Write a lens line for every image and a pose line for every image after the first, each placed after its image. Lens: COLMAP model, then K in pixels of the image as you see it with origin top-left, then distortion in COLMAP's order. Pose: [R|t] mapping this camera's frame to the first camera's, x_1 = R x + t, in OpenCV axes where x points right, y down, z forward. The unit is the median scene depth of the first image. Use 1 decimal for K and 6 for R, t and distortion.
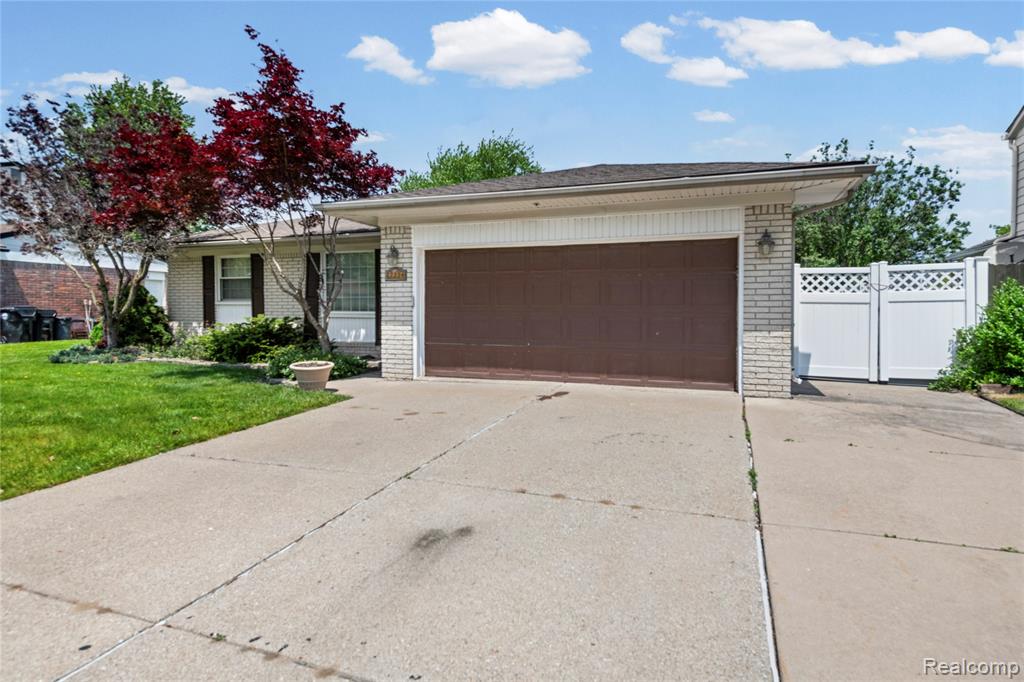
lens RADIAL K [[586.9, 0, 512.5], [0, 586.9, 331.8], [0, 0, 1]] dist [0.003284, 0.000946]
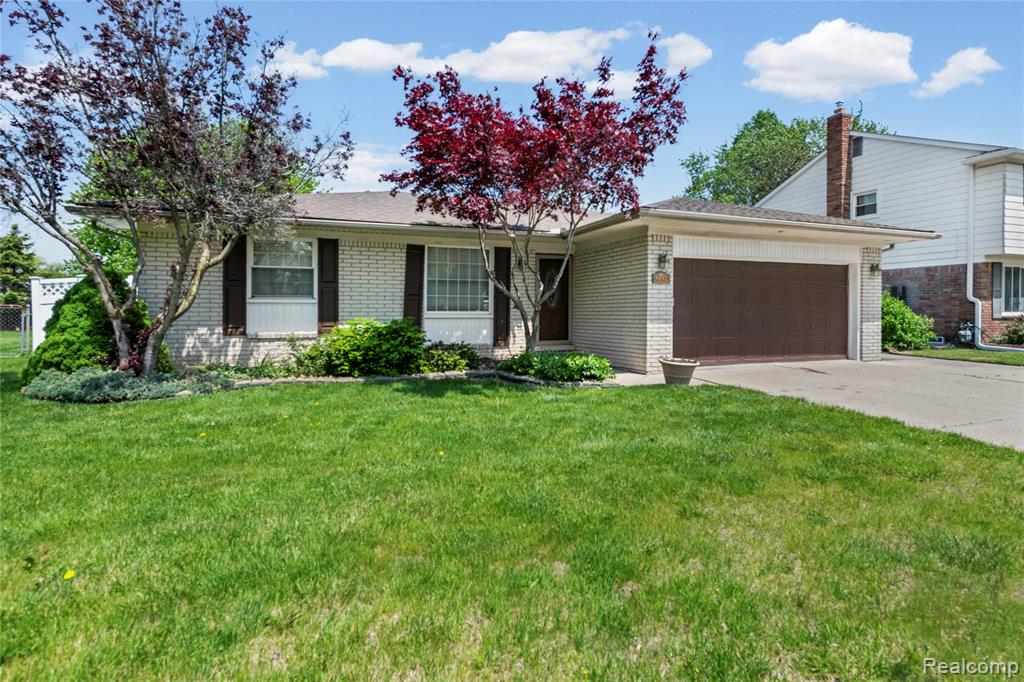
lens RADIAL K [[544.6, 0, 531.6], [0, 544.6, 322.0], [0, 0, 1]] dist [0.004739, -0.000164]
pose [[0.731697, -0.016759, 0.681424, -1.087978], [0.026053, 0.999655, -0.003389, -0.016647], [-0.681132, 0.020233, 0.731881, 0.411688]]
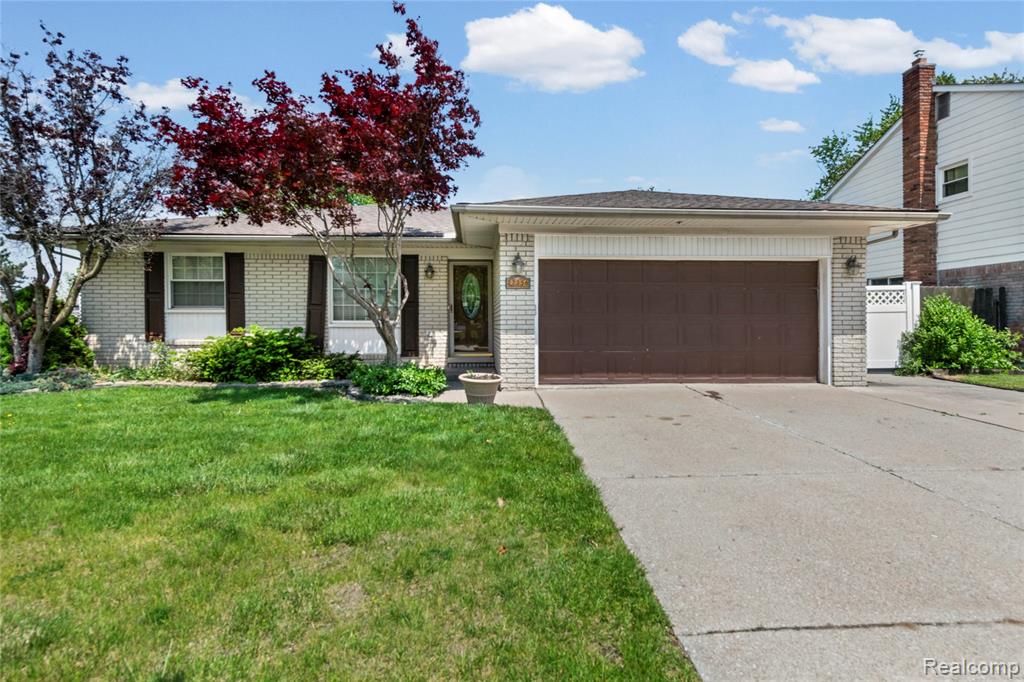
lens RADIAL K [[544.6, 0, 518.7], [0, 544.6, 335.0], [0, 0, 1]] dist [0.004739, -0.000164]
pose [[0.908478, -0.012480, 0.417747, -0.580519], [0.016941, 0.999832, -0.006971, -0.003329], [-0.417590, 0.013410, 0.908537, 0.172506]]
